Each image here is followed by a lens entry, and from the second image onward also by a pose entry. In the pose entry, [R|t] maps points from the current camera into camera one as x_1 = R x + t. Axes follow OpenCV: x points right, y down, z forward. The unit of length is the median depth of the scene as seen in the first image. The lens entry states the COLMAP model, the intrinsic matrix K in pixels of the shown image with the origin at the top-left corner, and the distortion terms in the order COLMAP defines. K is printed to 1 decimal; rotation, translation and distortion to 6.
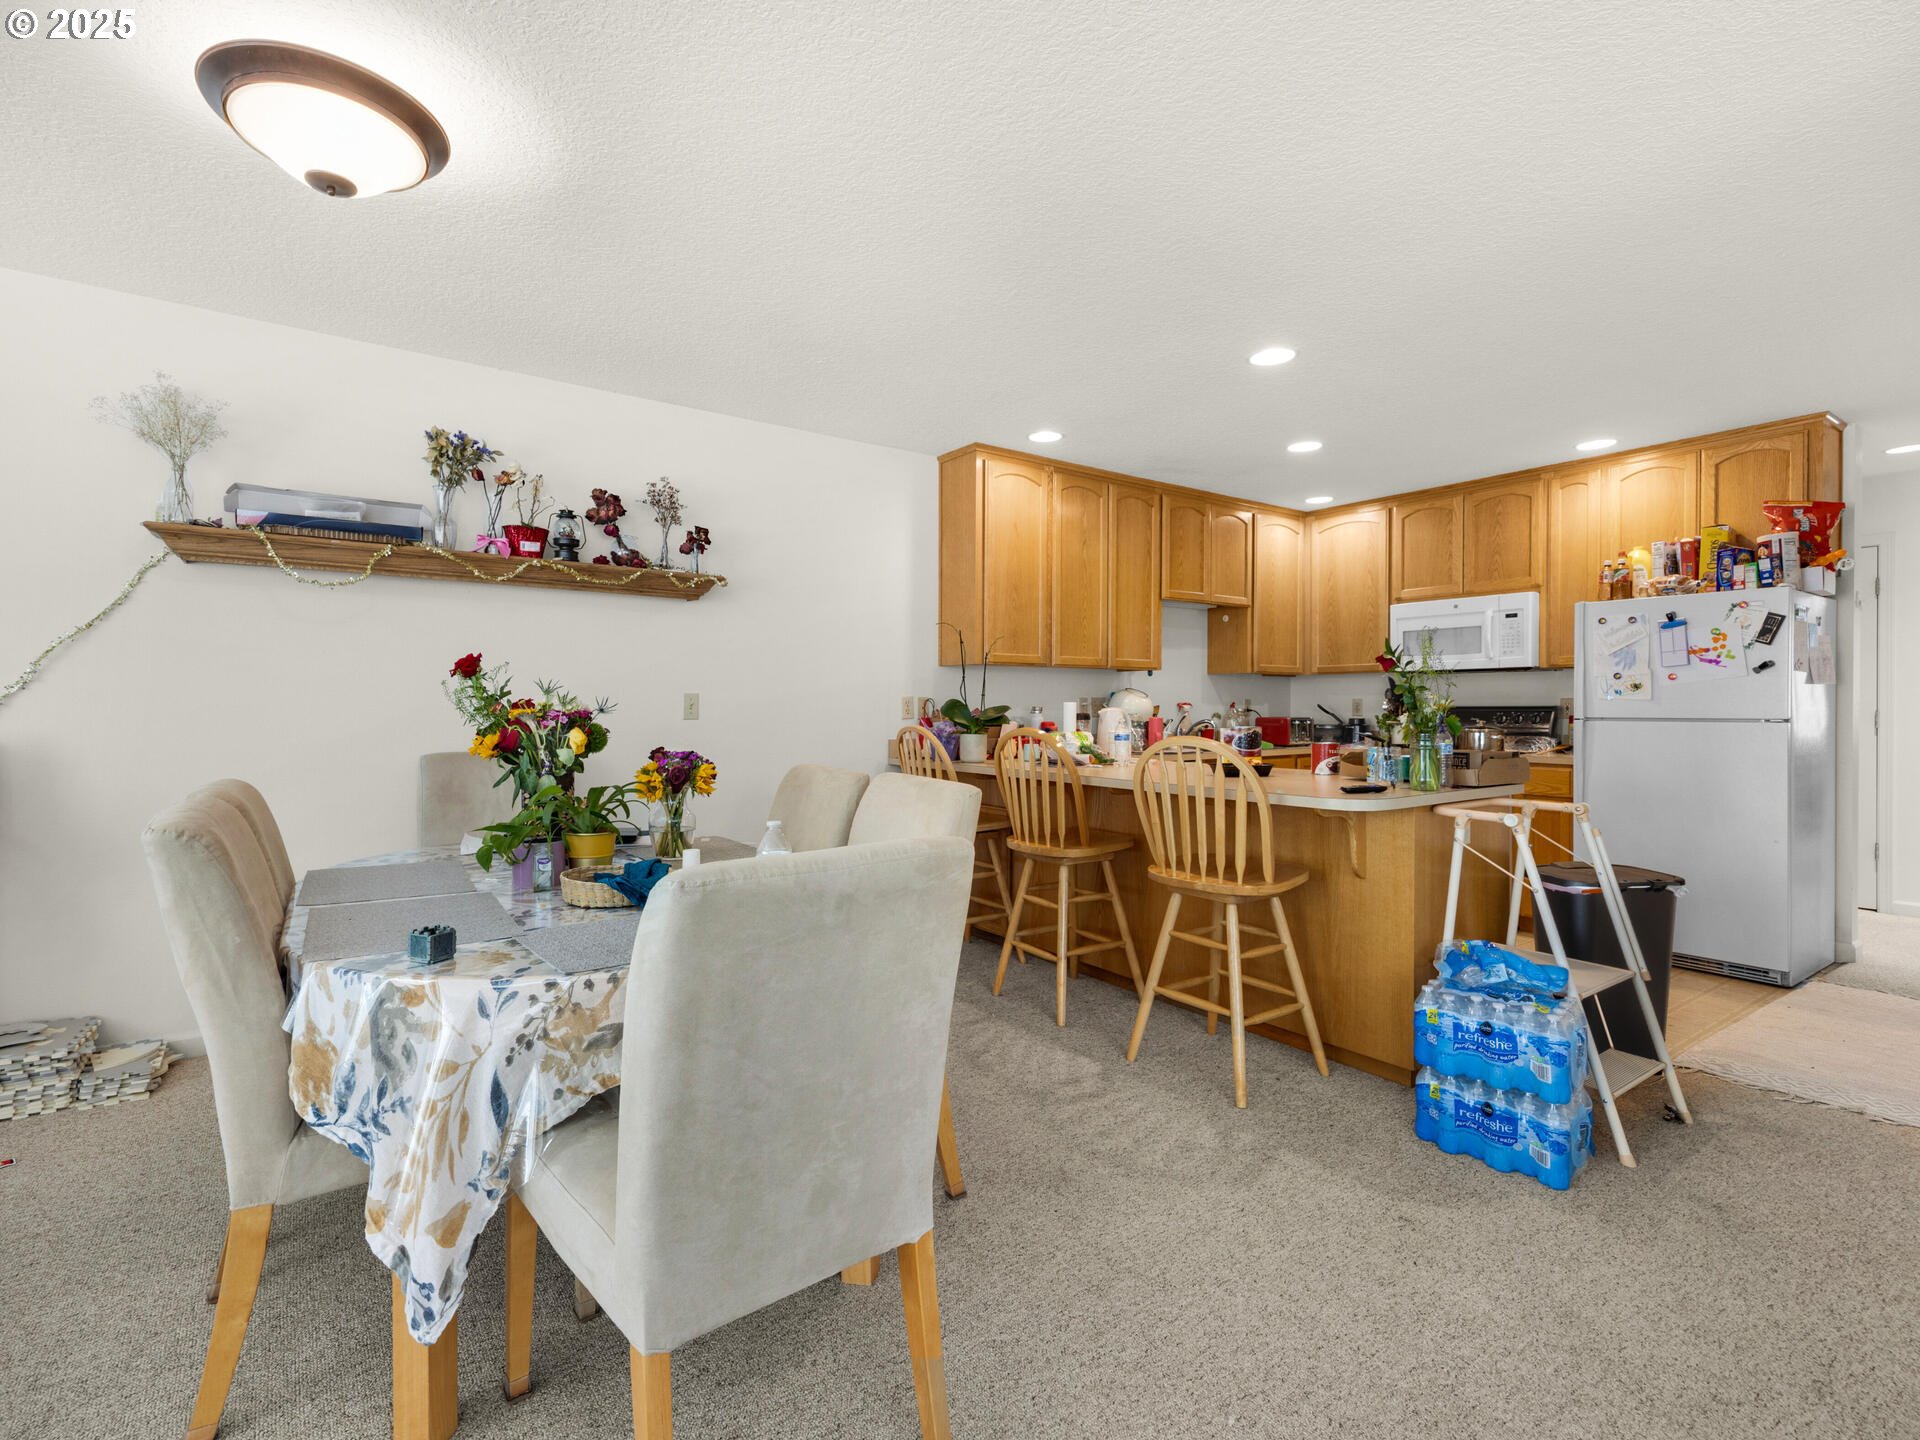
lens RADIAL K [[822.6, 0, 994.1], [0, 822.6, 713.4], [0, 0, 1]] dist [-0.002587, -0.000444]
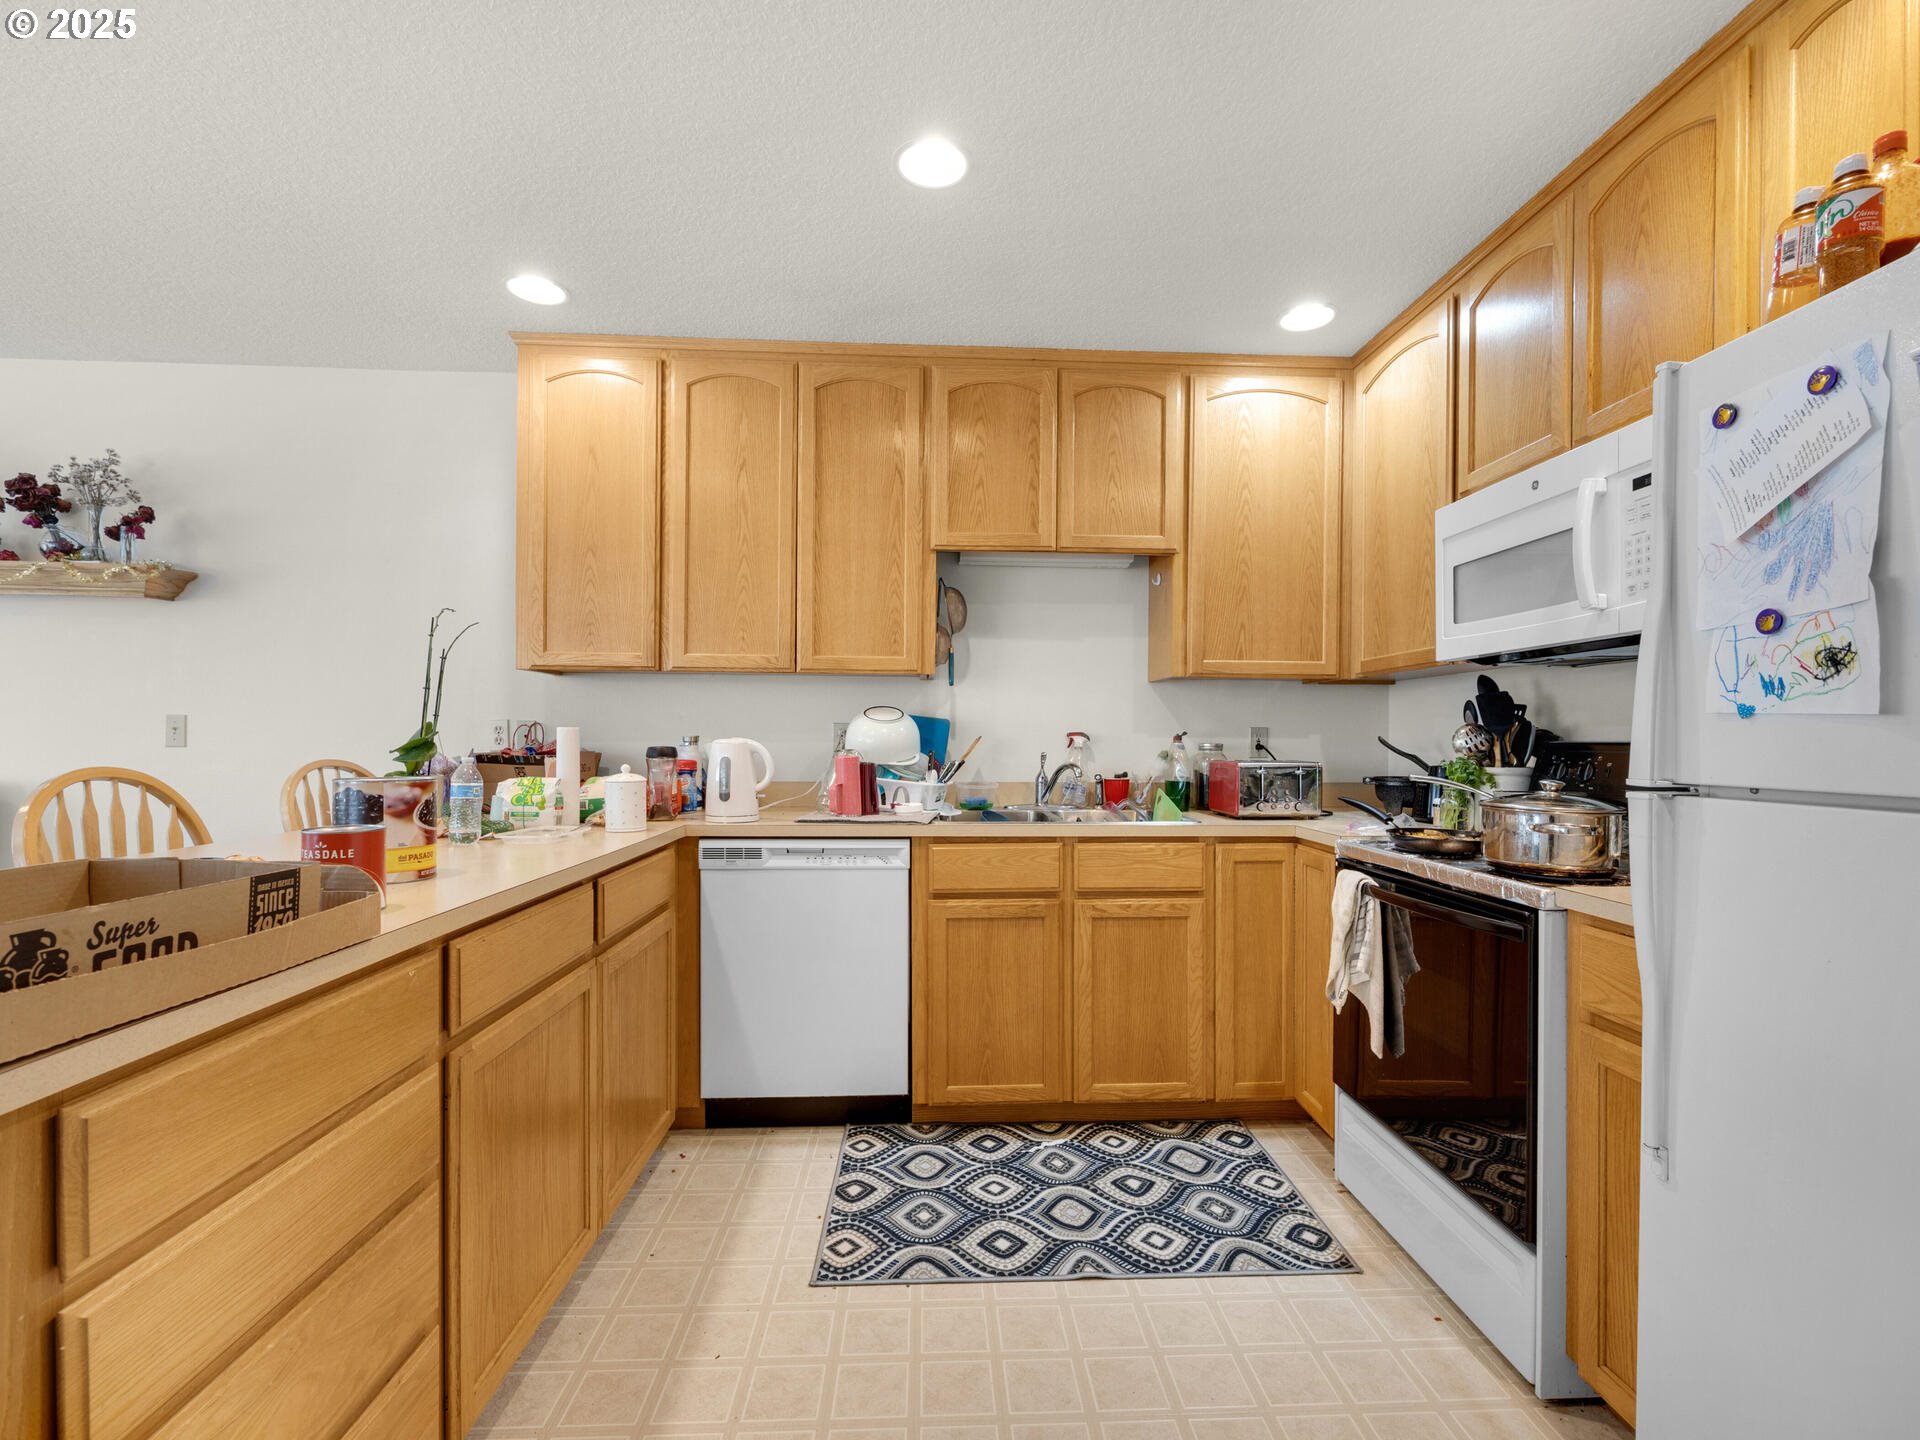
lens RADIAL K [[846.1, 0, 963.4], [0, 846.1, 747.4], [0, 0, 1]] dist [-0.000592, 0.000002]
pose [[0.853480, 0.014382, -0.520928, 0.614633], [-0.014834, 0.999885, 0.003300, -0.003997], [0.520915, 0.004911, 0.853595, 0.585901]]
